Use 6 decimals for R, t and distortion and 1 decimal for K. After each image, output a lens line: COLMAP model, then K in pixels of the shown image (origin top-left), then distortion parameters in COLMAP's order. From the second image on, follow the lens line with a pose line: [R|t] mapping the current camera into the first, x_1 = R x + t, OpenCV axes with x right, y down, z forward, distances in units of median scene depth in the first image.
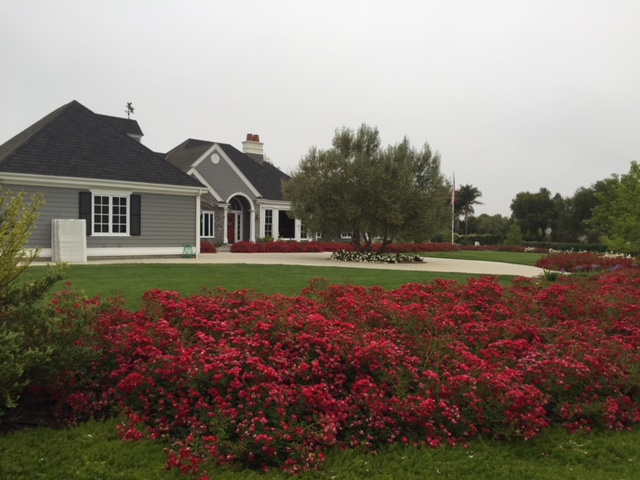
lens RADIAL K [[552.8, 0, 320.0], [0, 552.8, 240.0], [0, 0, 1]] dist [0.110765, -0.154845]
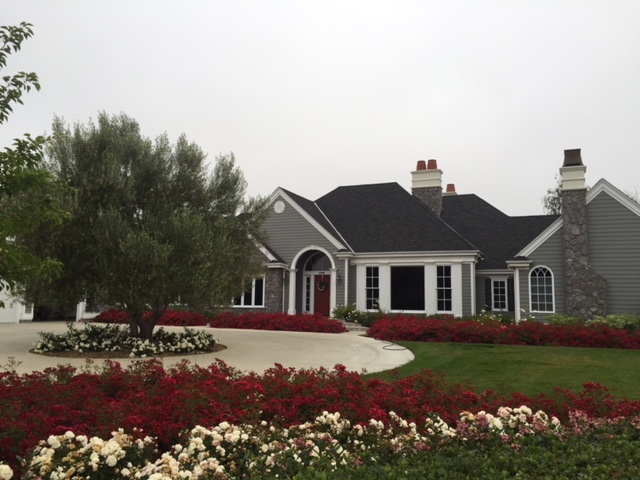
lens RADIAL K [[552.8, 0, 320.0], [0, 552.8, 240.0], [0, 0, 1]] dist [0.110765, -0.154845]
pose [[0.417181, -0.111084, -0.902009, 0.709212], [-0.015141, 0.991515, -0.129109, 0.000925], [0.908697, 0.067519, 0.411959, 0.966420]]
